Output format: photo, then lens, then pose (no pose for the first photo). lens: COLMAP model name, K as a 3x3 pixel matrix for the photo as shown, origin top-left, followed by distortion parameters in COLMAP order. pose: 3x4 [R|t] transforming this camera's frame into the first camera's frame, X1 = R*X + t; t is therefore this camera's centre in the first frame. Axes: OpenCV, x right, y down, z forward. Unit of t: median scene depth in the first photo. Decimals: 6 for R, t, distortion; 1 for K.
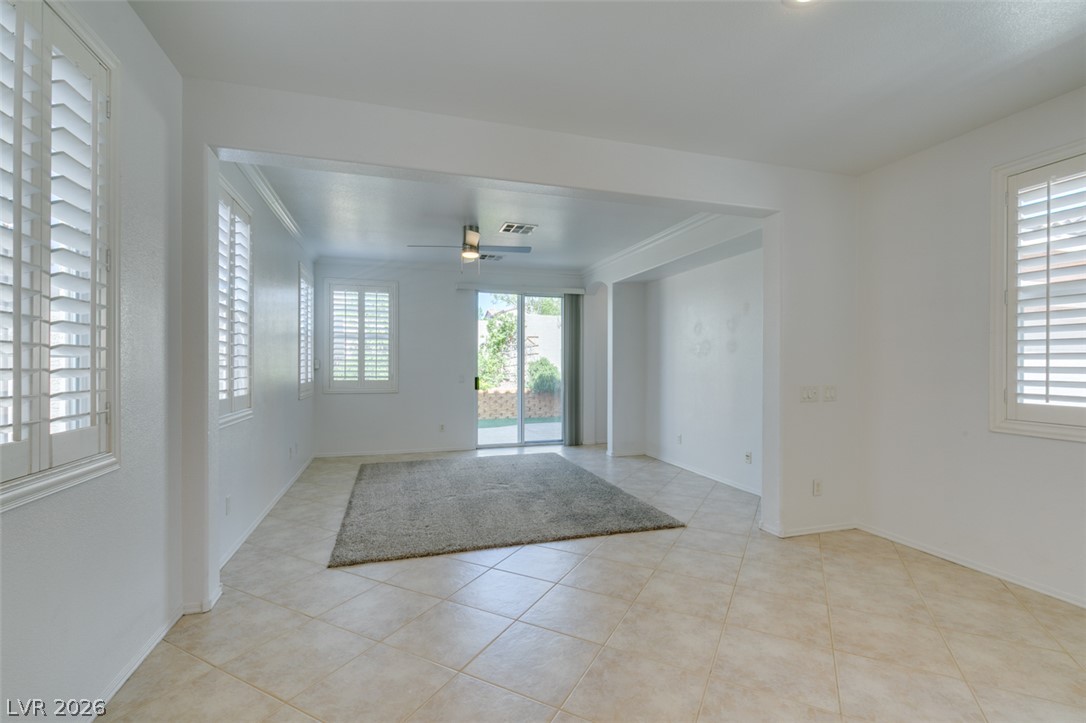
lens RADIAL K [[484.3, 0, 541.0], [0, 484.3, 365.6], [0, 0, 1]] dist [0.000031, -0.000539]
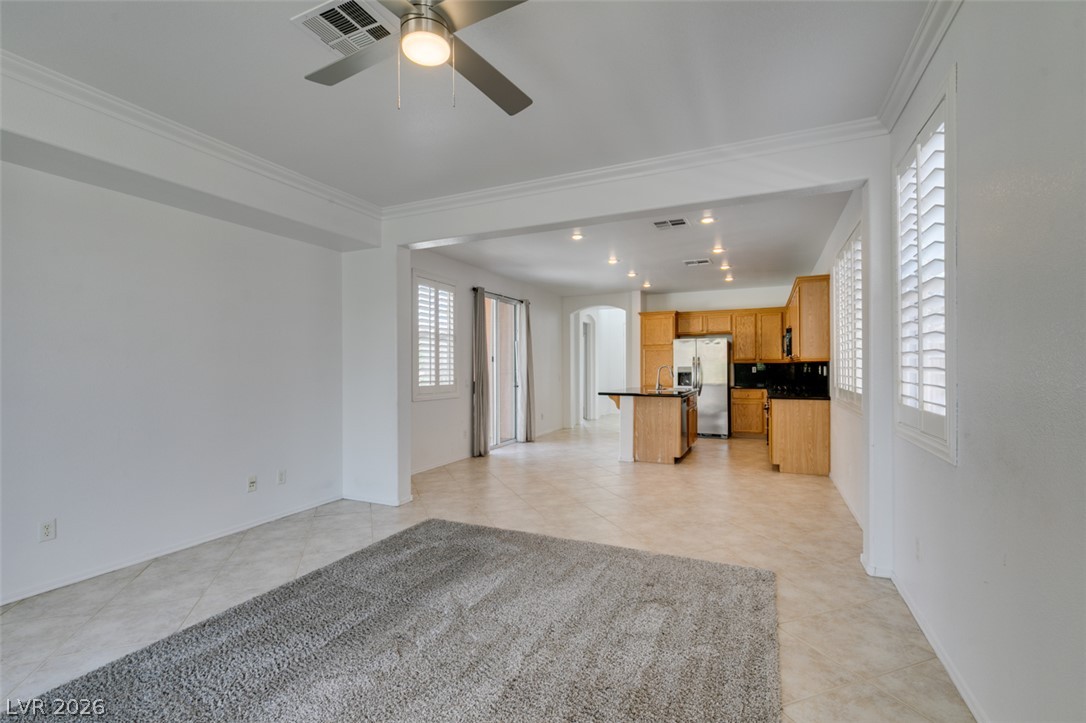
lens RADIAL K [[485.9, 0, 541.5], [0, 485.9, 374.5], [0, 0, 1]] dist [-0.000226, 0.000087]
pose [[-0.747370, -0.006002, 0.664381, -0.431639], [0.006227, 0.999852, 0.016037, -0.001641], [-0.664379, 0.016123, -0.747222, 1.192141]]
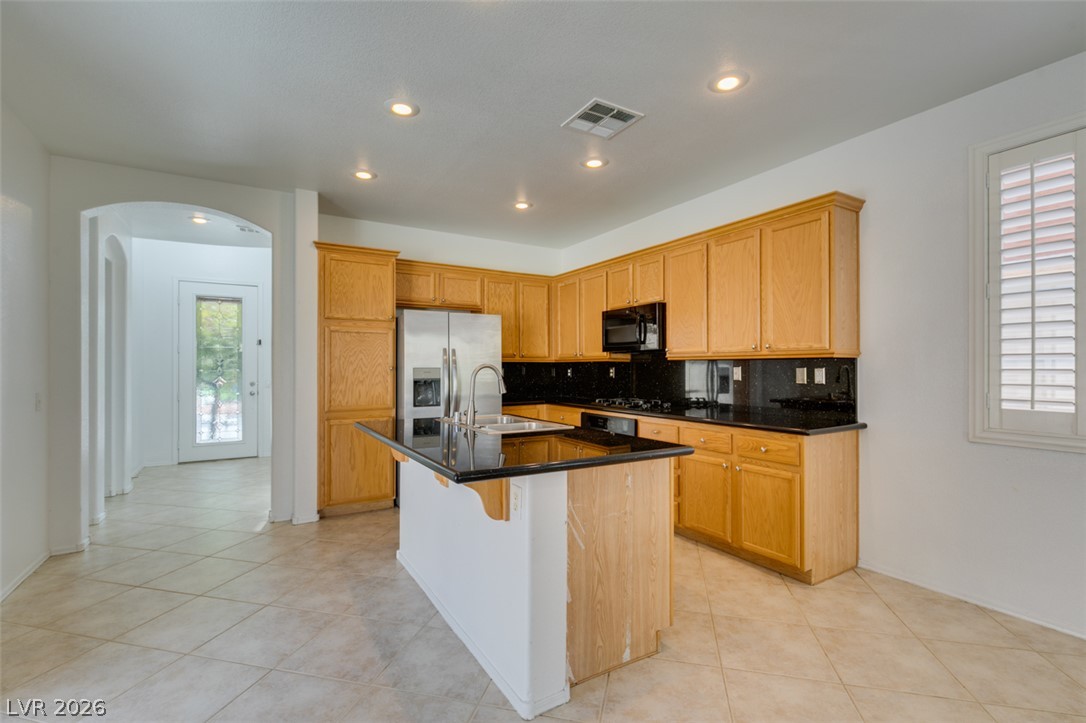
lens RADIAL K [[484.3, 0, 541.0], [0, 484.3, 365.6], [0, 0, 1]] dist [0.000031, -0.000539]
pose [[-0.970047, 0.001475, -0.242912, 0.324223], [0.001665, 0.999998, -0.000575, -0.000797], [0.242911, -0.000963, -0.970048, 0.449972]]
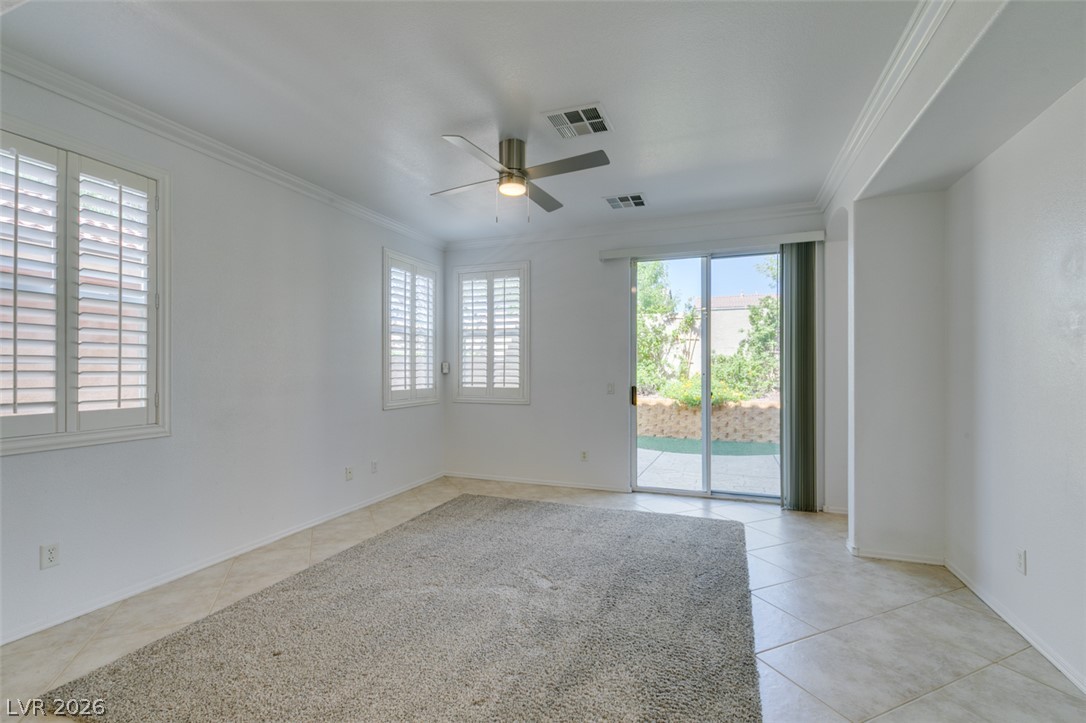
lens RADIAL K [[485.3, 0, 541.8], [0, 485.3, 366.5], [0, 0, 1]] dist [0.001980, -0.000066]
pose [[0.787744, -0.004095, -0.615990, 0.259404], [0.000844, 0.999984, -0.005569, -0.000504], [0.616003, 0.003867, 0.787735, 0.533070]]
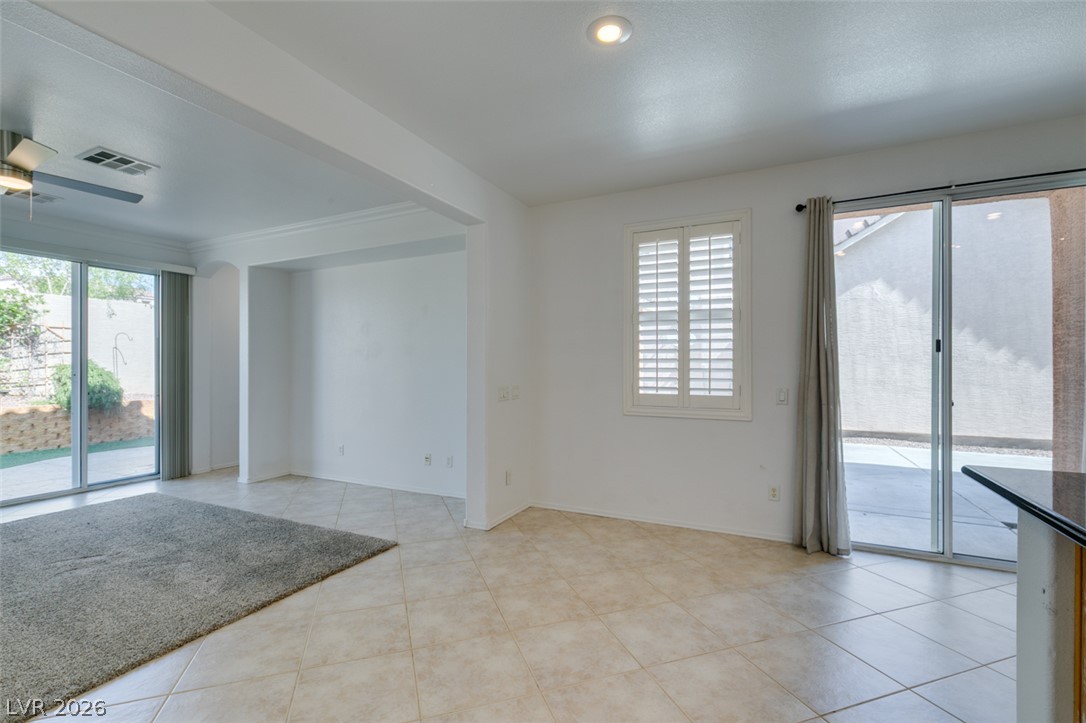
lens RADIAL K [[484.0, 0, 541.2], [0, 484.0, 364.8], [0, 0, 1]] dist [0.003961, -0.000615]
pose [[0.685047, -0.000691, 0.728498, -0.133856], [0.005985, 0.999971, -0.004680, -0.001059], [-0.728474, 0.007566, 0.685032, 0.127089]]
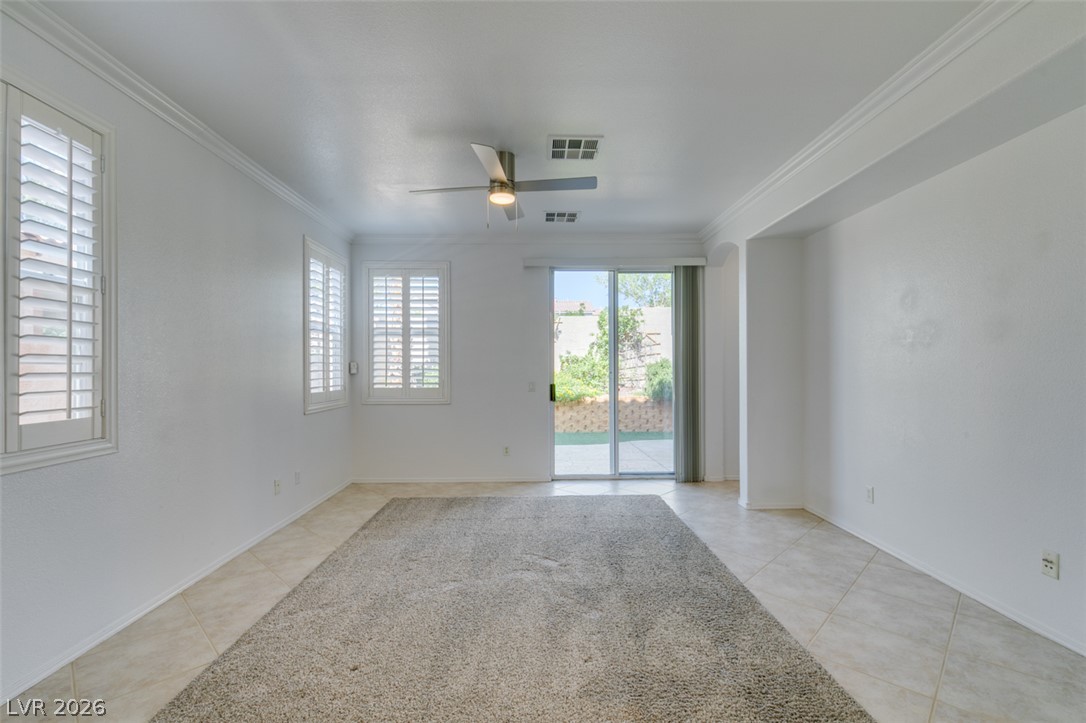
lens RADIAL K [[484.3, 0, 541.0], [0, 484.3, 365.6], [0, 0, 1]] dist [0.000031, -0.000539]
pose [[0.959752, -0.006869, -0.280763, 0.084305], [0.005249, 0.999965, -0.006520, -0.000018], [0.280798, 0.004784, 0.959755, 0.388162]]
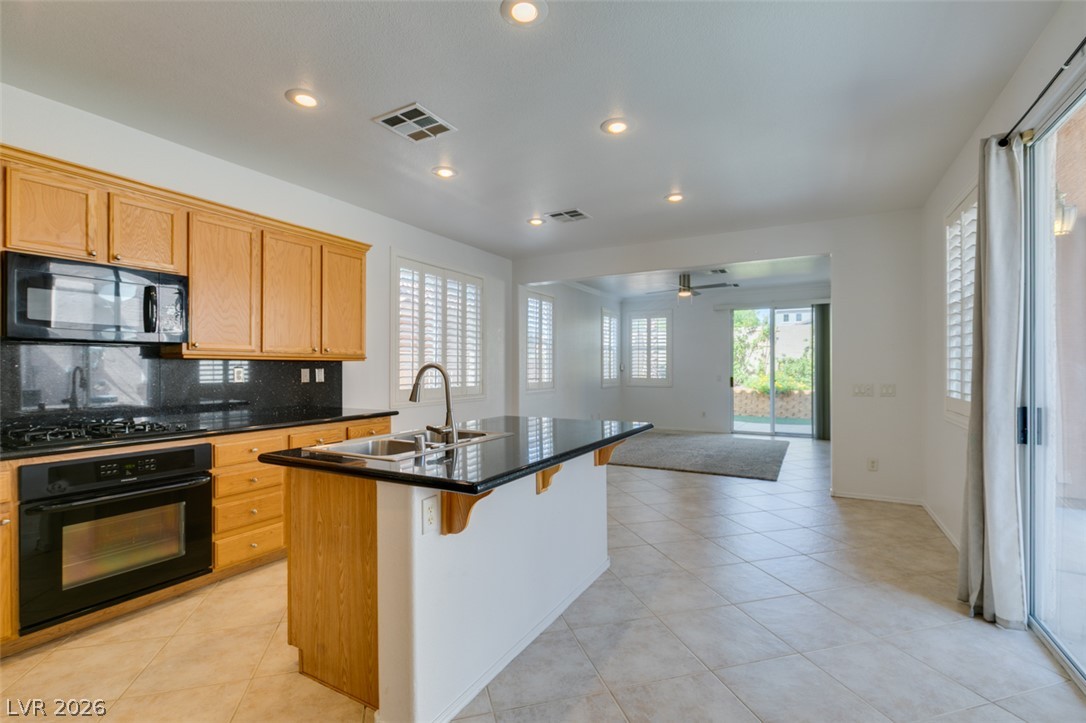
lens RADIAL K [[488.4, 0, 543.0], [0, 488.4, 364.1], [0, 0, 1]] dist [0.001933, -0.000090]
pose [[0.692382, -0.005782, -0.721508, 0.632791], [-0.000532, 0.999964, -0.008524, 0.001159], [0.721531, 0.006285, 0.692354, -0.356501]]
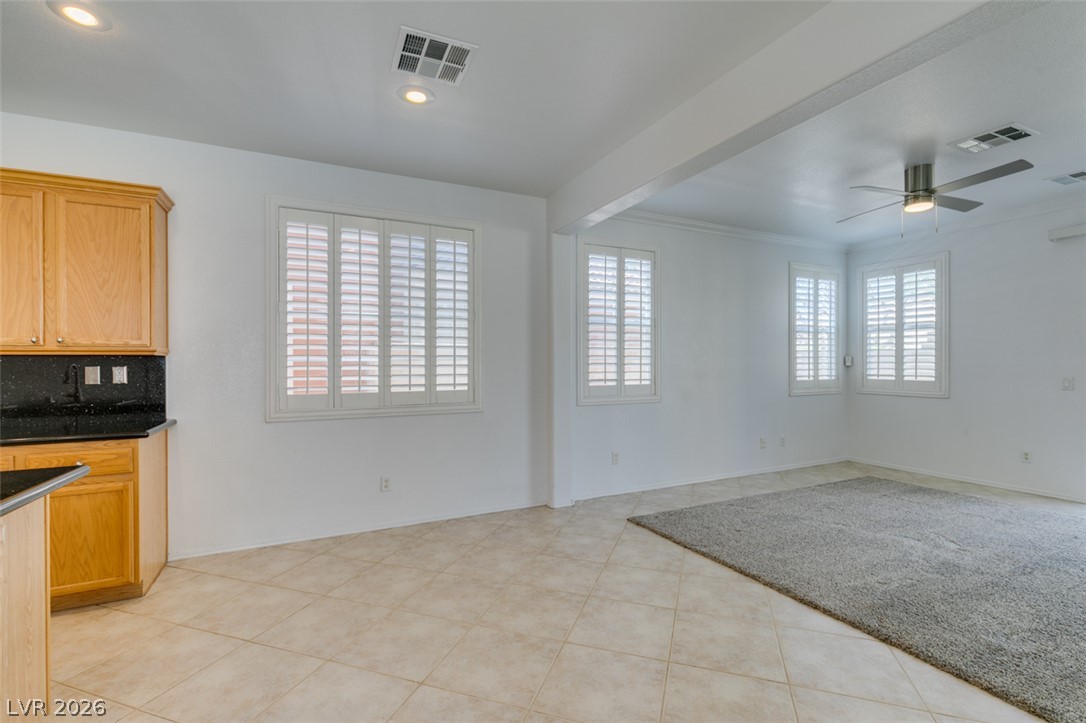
lens RADIAL K [[485.3, 0, 540.1], [0, 485.3, 362.5], [0, 0, 1]] dist [0.001592, -0.000283]
pose [[0.153548, -0.000908, -0.988141, 0.470906], [0.001794, 0.999998, -0.000641, -0.000760], [0.988140, -0.001675, 0.153549, 0.334868]]
